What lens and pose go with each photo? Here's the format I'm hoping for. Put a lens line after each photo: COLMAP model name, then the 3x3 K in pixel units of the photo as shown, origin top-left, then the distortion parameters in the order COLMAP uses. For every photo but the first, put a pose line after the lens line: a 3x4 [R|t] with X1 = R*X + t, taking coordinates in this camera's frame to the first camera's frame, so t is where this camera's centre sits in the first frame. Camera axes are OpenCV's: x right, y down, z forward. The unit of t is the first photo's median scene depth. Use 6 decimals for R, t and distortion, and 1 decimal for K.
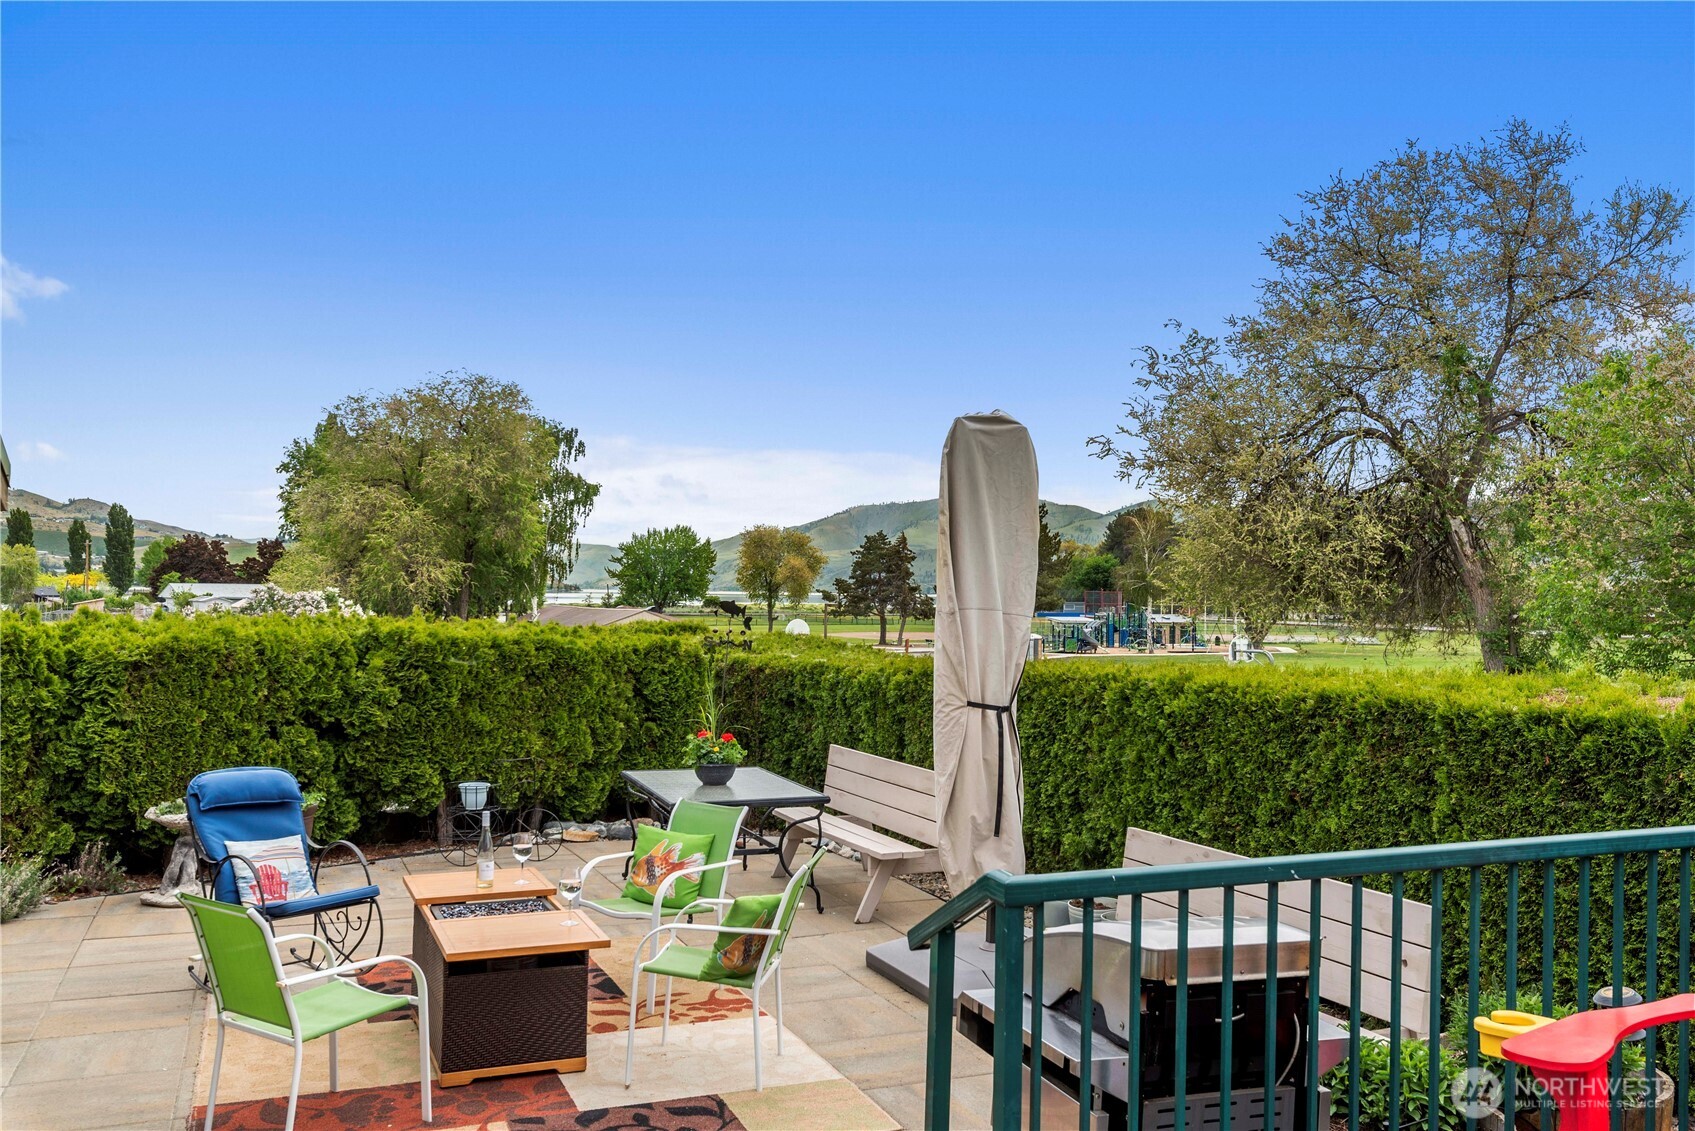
lens RADIAL K [[1408.2, 0, 875.8], [0, 1408.2, 580.7], [0, 0, 1]] dist [-0.002729, 0.003041]
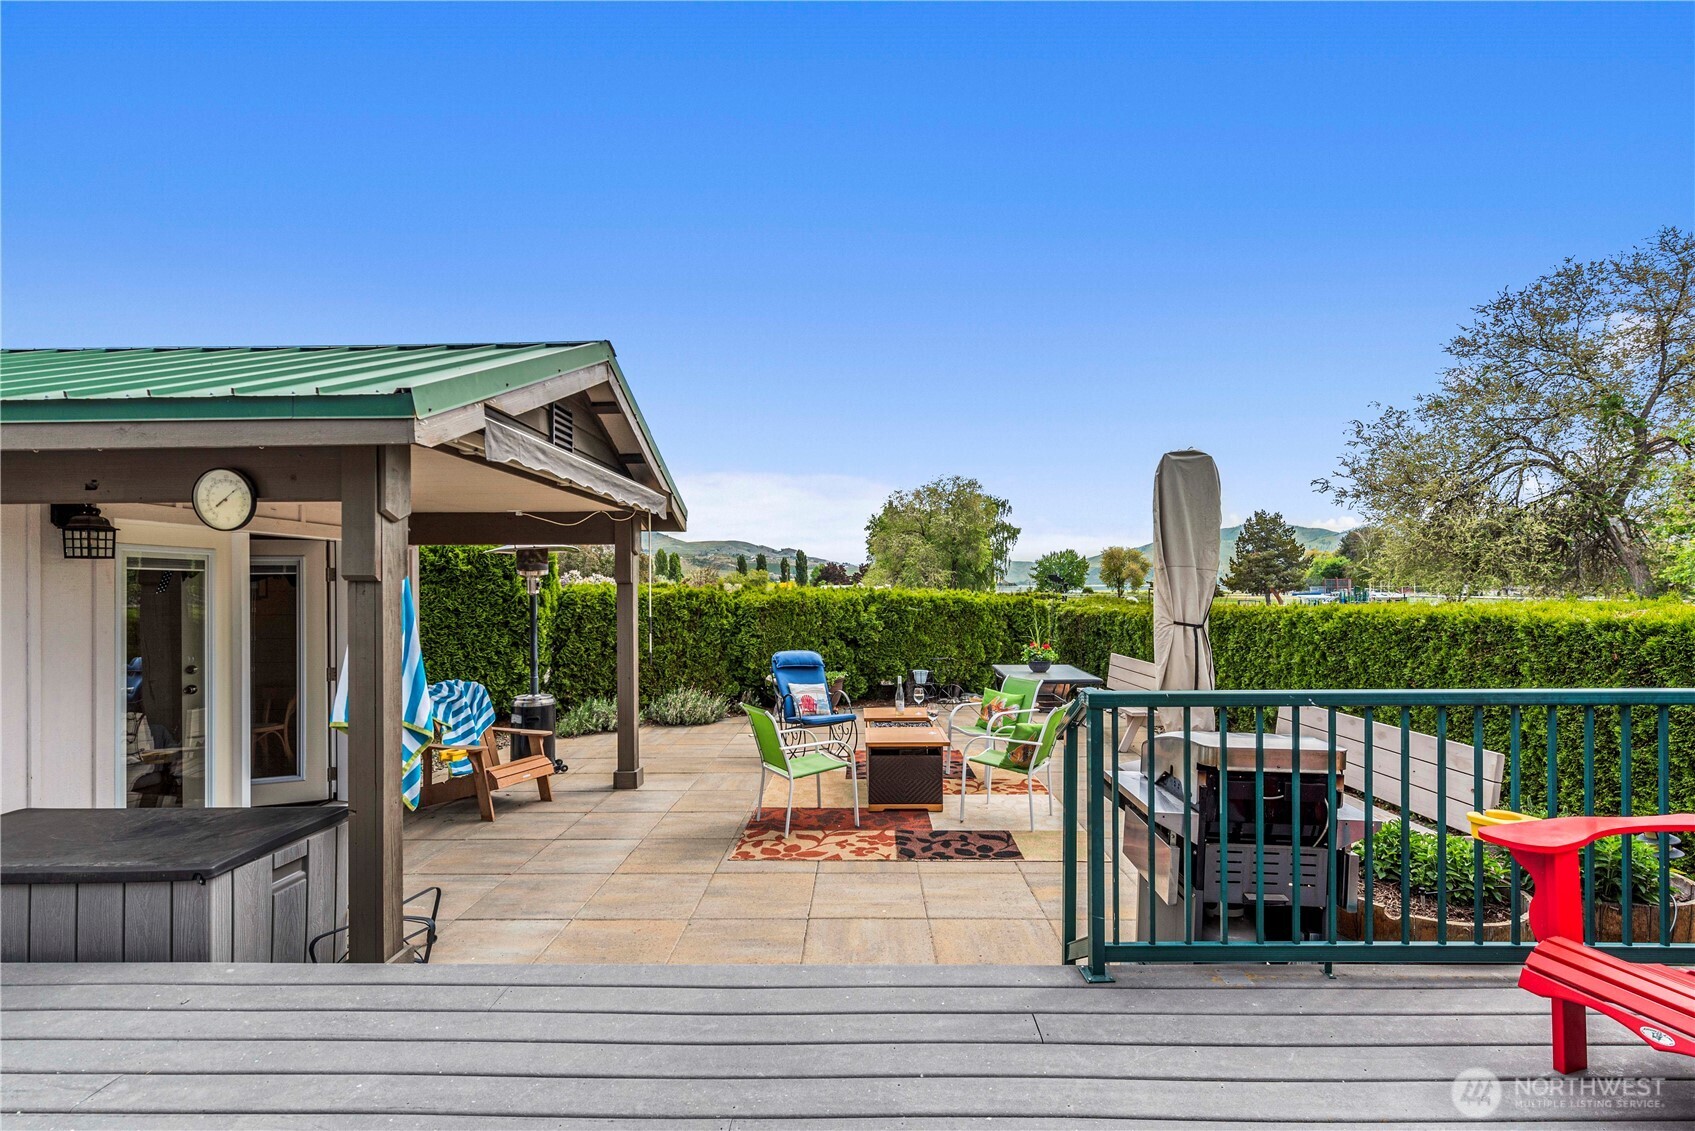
lens RADIAL K [[738.6, 0, 860.6], [0, 738.6, 586.8], [0, 0, 1]] dist [0.001321, -0.000231]
pose [[0.915091, -0.019783, -0.402761, 0.038593], [0.023093, 0.999728, 0.003361, 0.016054], [0.402585, -0.012377, 0.915299, 0.021018]]
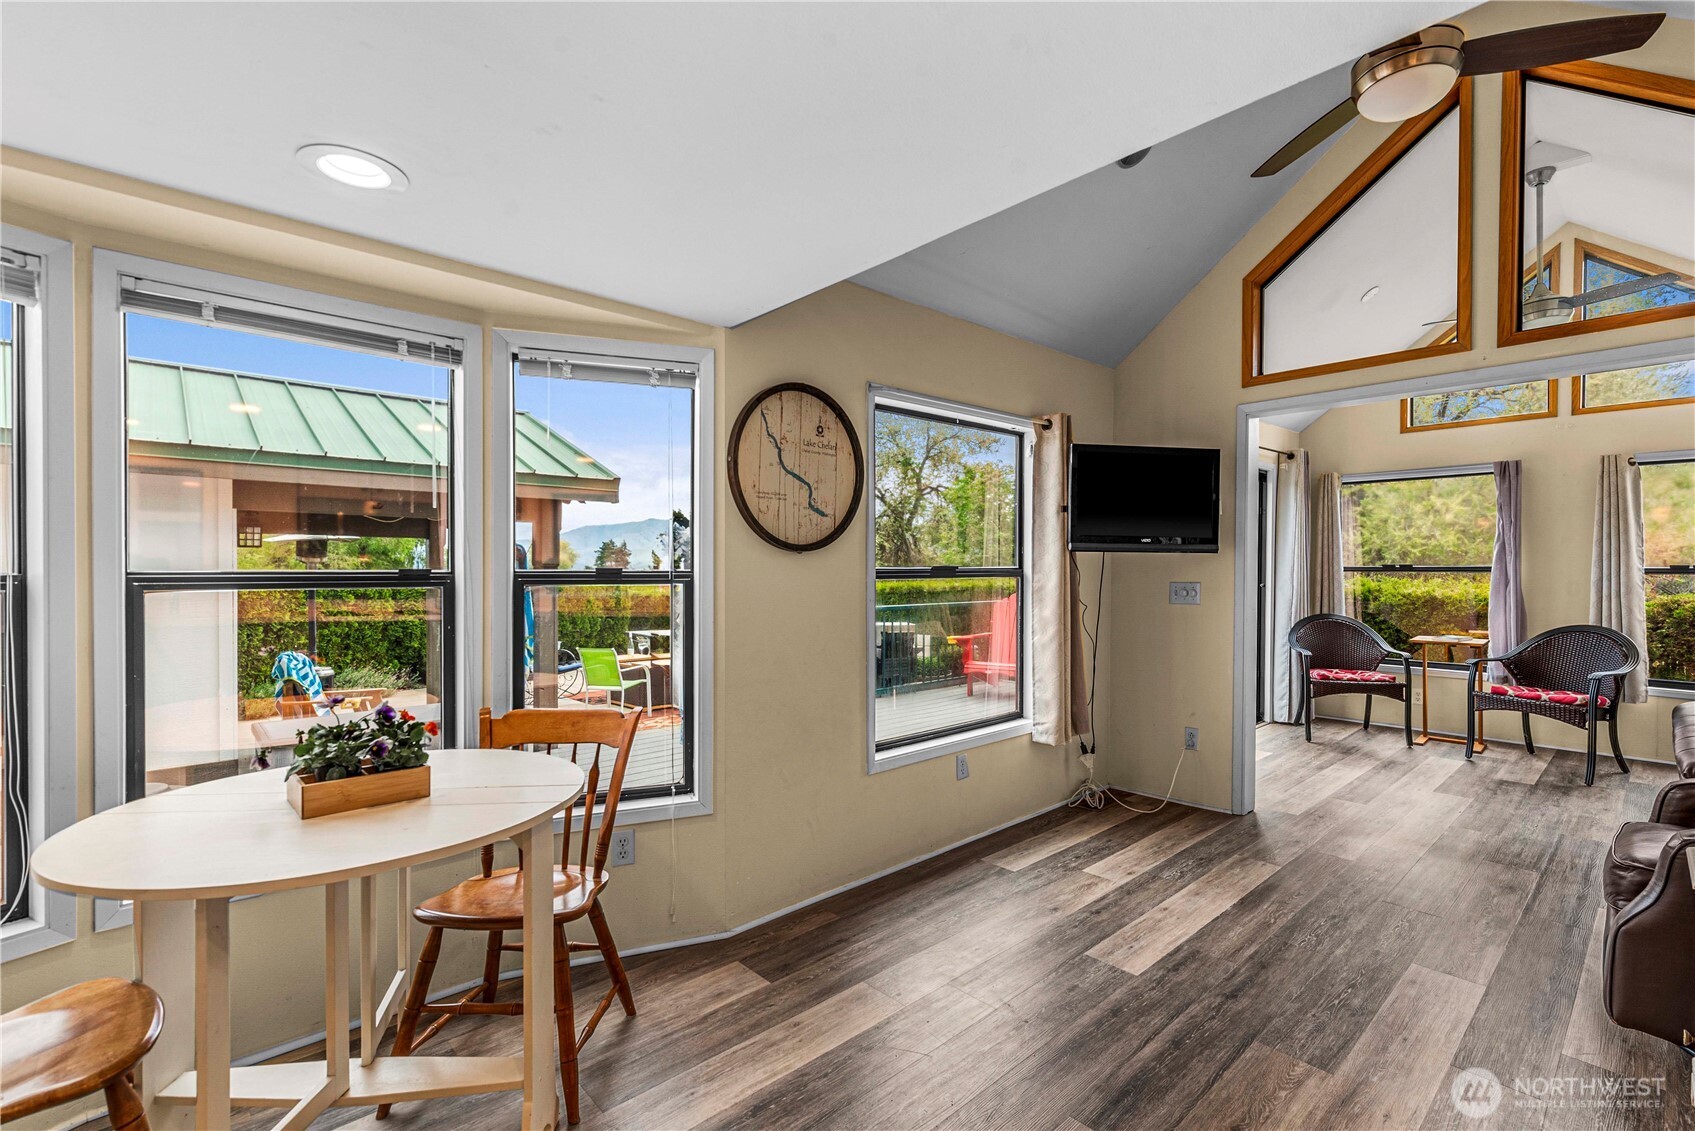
lens RADIAL K [[738.6, 0, 872.3], [0, 738.6, 577.1], [0, 0, 1]] dist [0.001321, -0.000231]
pose [[0.938186, -0.019522, 0.345581, -0.149432], [0.014155, 0.999737, 0.018046, 0.012645], [-0.345842, -0.012038, 0.938215, -0.274193]]
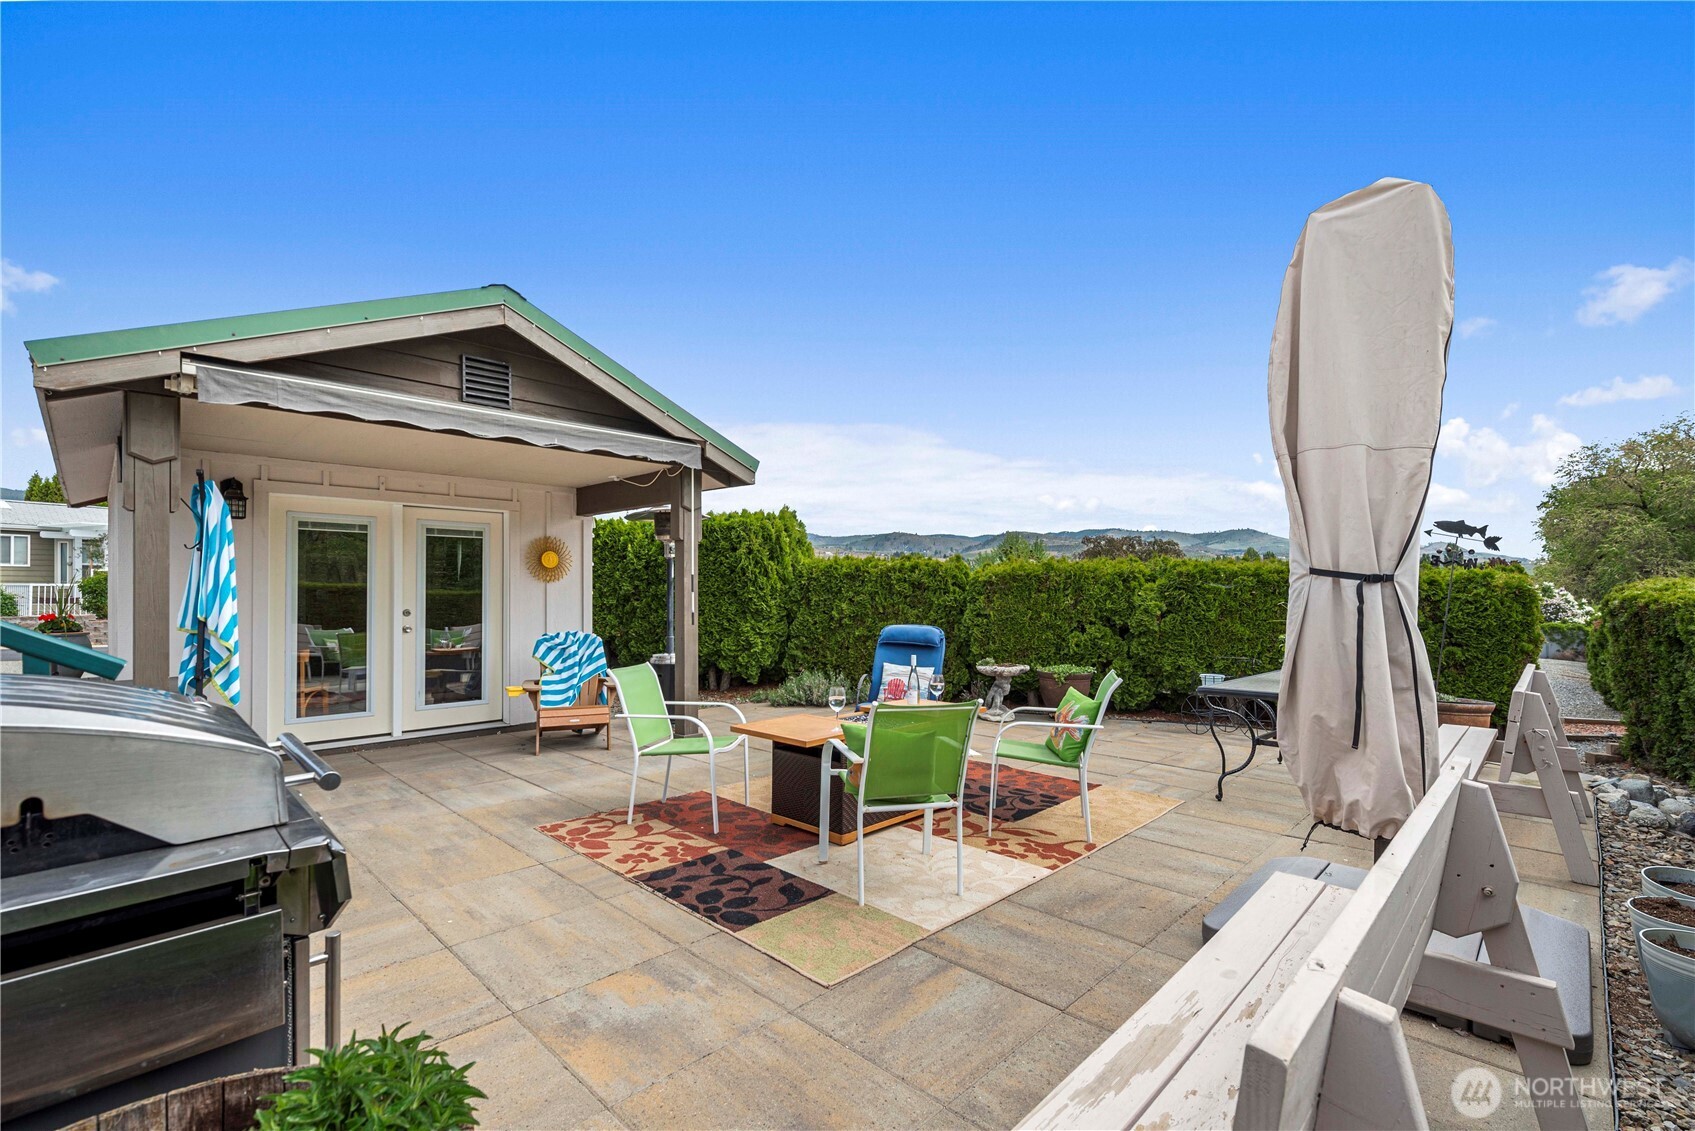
lens RADIAL K [[738.6, 0, 856.6], [0, 738.6, 611.4], [0, 0, 1]] dist [0.001321, -0.000231]
pose [[0.381677, 0.007778, -0.924263, 0.168226], [0.017031, 0.999736, 0.015446, 0.047891], [0.924139, -0.021636, 0.381444, 0.298256]]
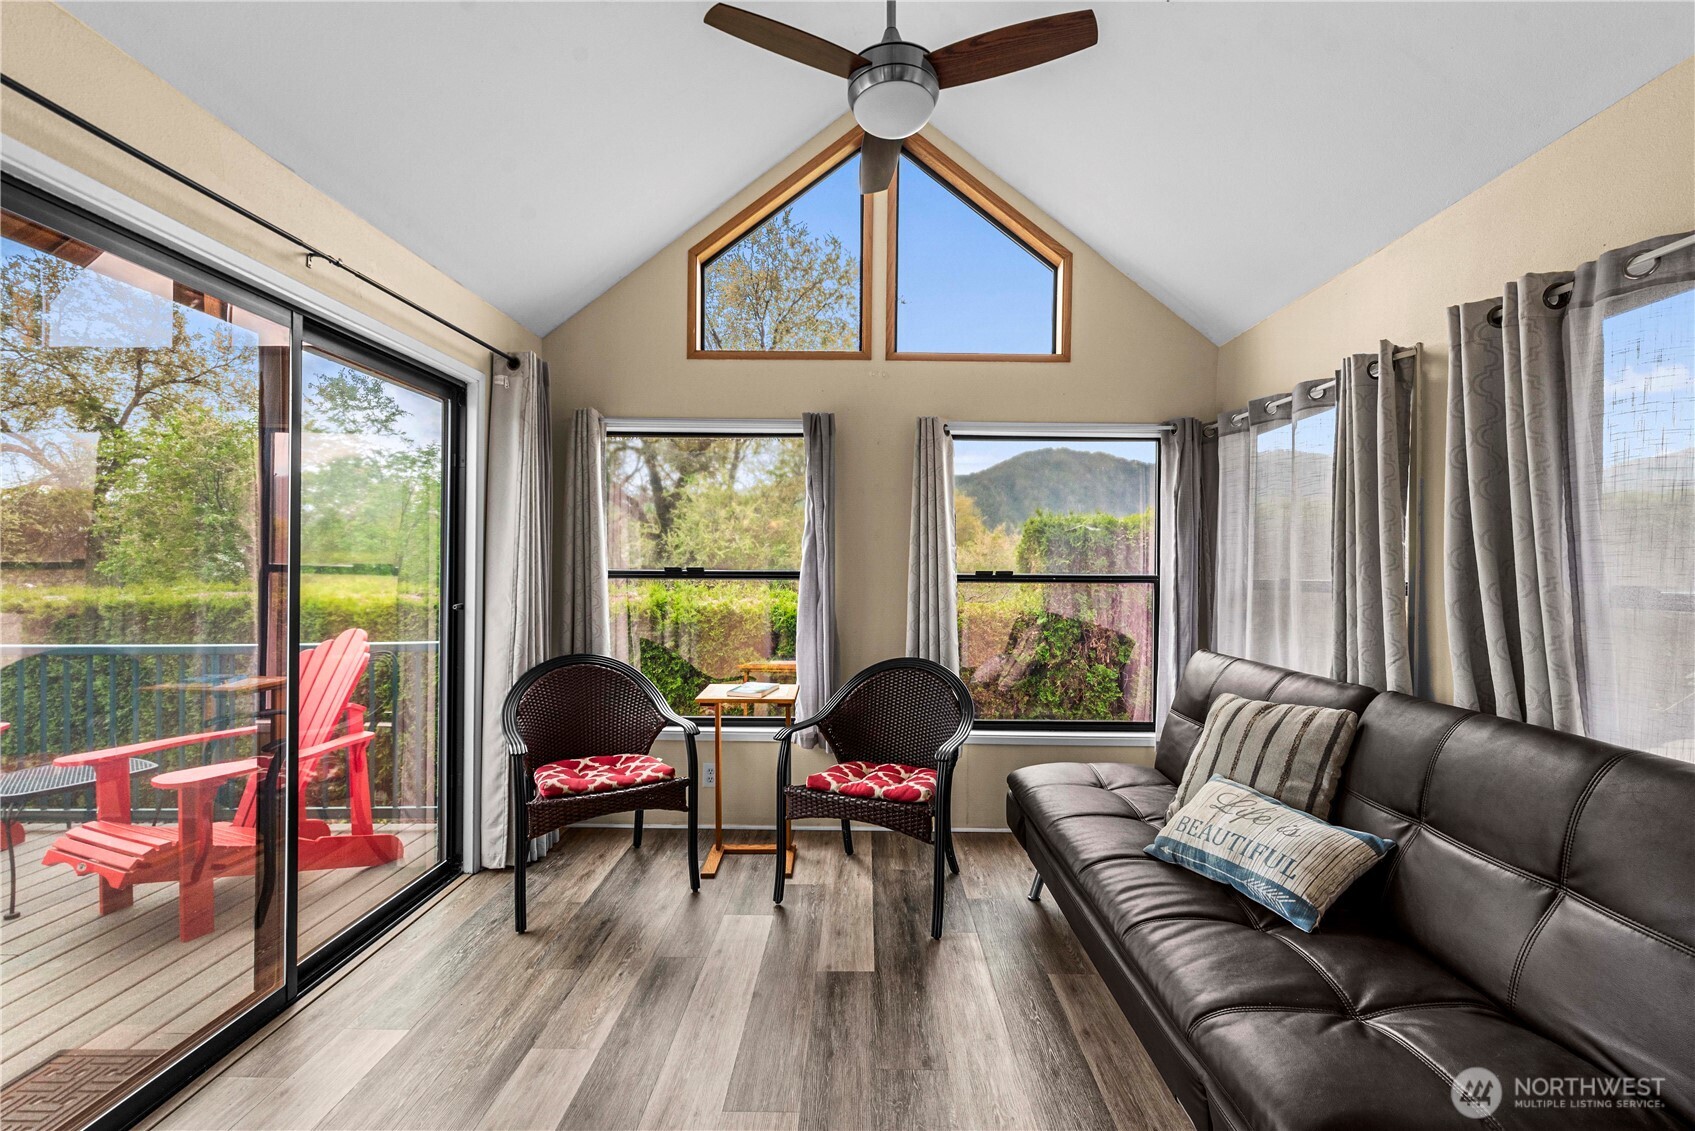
lens RADIAL K [[738.6, 0, 842.7], [0, 738.6, 565.0], [0, 0, 1]] dist [0.001321, -0.000231]
pose [[0.411082, -0.007430, 0.911568, 0.052962], [-0.000238, 0.999966, 0.008257, 0.014167], [-0.911598, -0.003611, 0.411066, -0.147047]]
